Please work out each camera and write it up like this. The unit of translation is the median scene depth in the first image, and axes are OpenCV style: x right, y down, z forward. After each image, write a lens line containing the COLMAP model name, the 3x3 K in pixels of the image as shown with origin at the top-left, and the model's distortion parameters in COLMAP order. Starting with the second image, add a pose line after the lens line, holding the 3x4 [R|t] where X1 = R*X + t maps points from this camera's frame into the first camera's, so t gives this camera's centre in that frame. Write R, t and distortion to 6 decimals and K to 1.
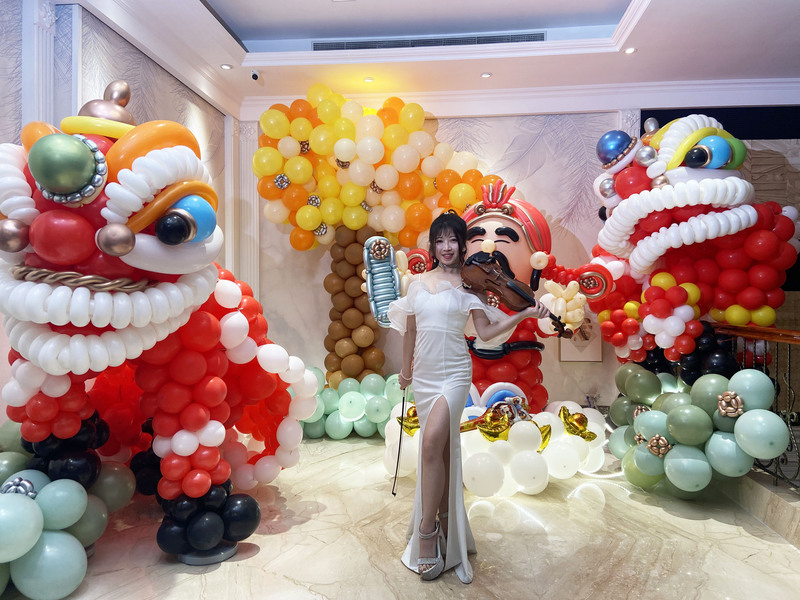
lens RADIAL K [[613.1, 0, 402.9], [0, 613.1, 296.4], [0, 0, 1]] dist [0.125347, -0.155632]
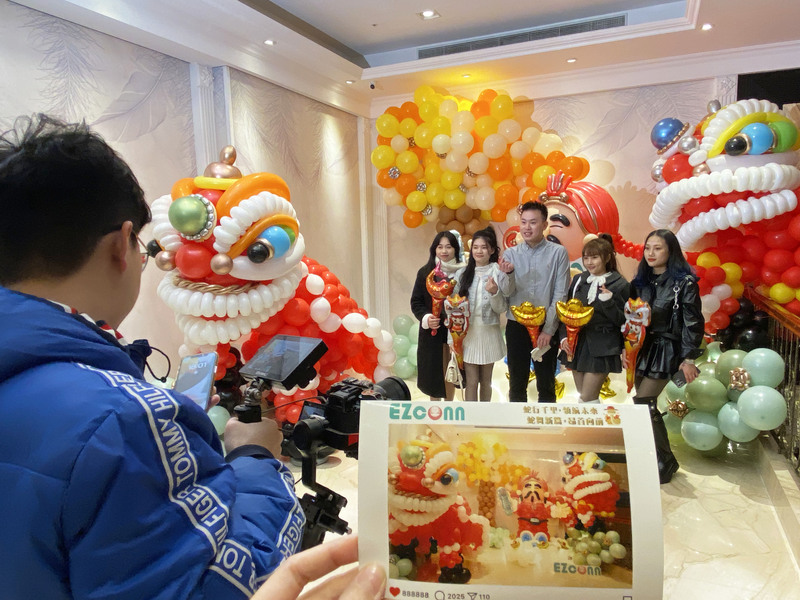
lens RADIAL K [[559.3, 0, 401.8], [0, 559.3, 301.9], [0, 0, 1]] dist [0.067994, -0.076896]
pose [[0.949138, 0.013102, -0.314587, 0.226430], [0.026474, 0.992275, 0.121201, -0.086688], [0.313745, -0.123365, 0.941459, -0.100607]]
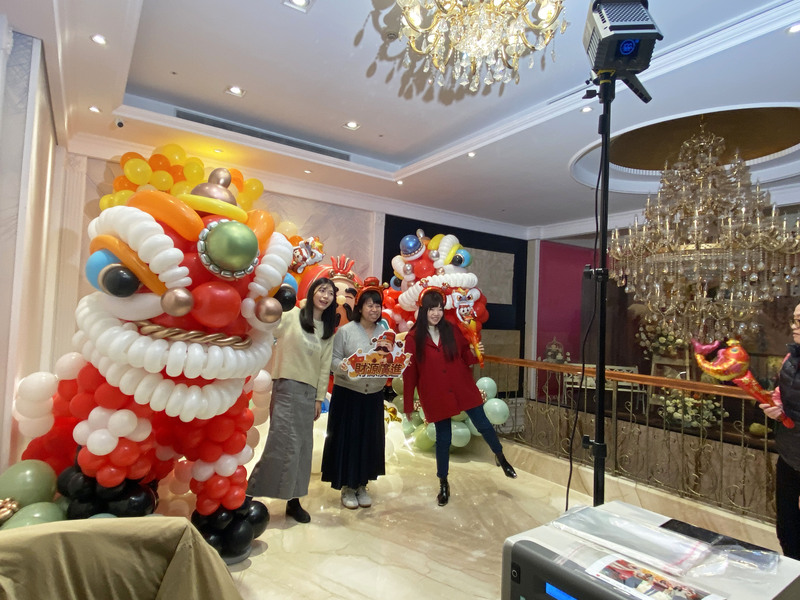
lens RADIAL K [[468.2, 0, 397.3], [0, 468.2, 301.8], [0, 0, 1]] dist [0.030829, -0.035014]
pose [[0.773517, 0.055605, 0.631331, -0.483497], [-0.048036, 0.998422, -0.029082, -0.052519], [-0.631952, -0.007831, 0.774968, 0.060895]]
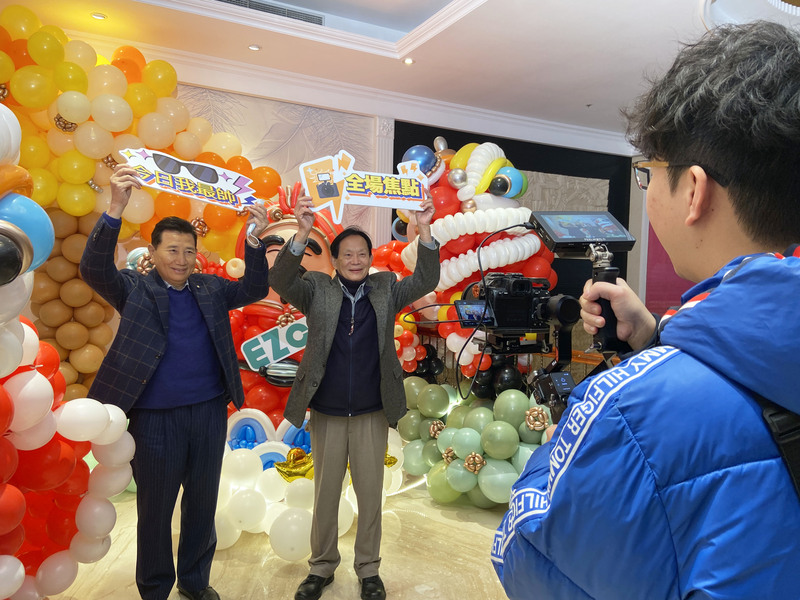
lens RADIAL K [[598.8, 0, 411.2], [0, 598.8, 310.7], [0, 0, 1]] dist [0.109544, -0.133431]
pose [[0.827361, -0.011616, 0.561550, -0.216198], [-0.023225, 0.998223, 0.054868, -0.060492], [-0.561190, -0.058437, 0.825621, 0.219362]]
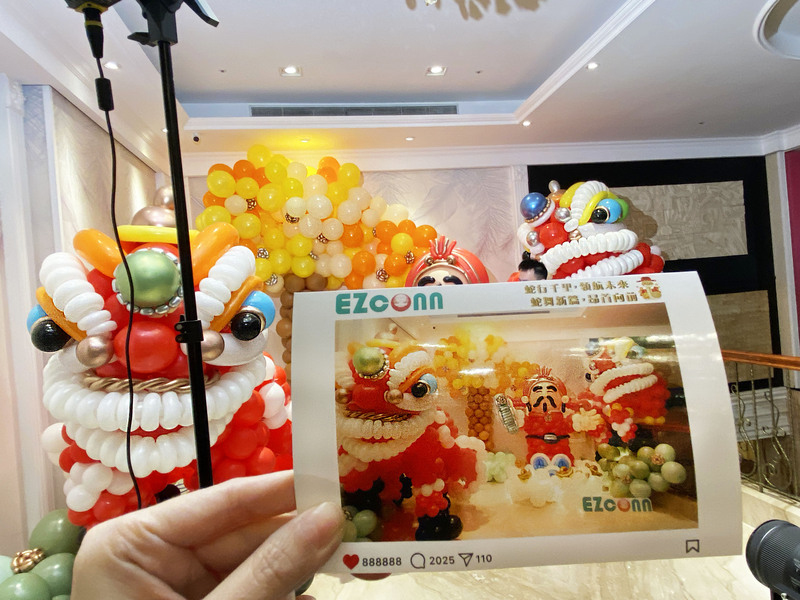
lens RADIAL K [[559.9, 0, 431.4], [0, 559.9, 297.3], [0, 0, 1]] dist [0.064560, -0.078792]
pose [[0.954018, -0.079738, 0.288948, -0.207159], [0.081371, 0.996664, 0.006378, -0.083308], [-0.288492, 0.017427, 0.957324, -0.019278]]
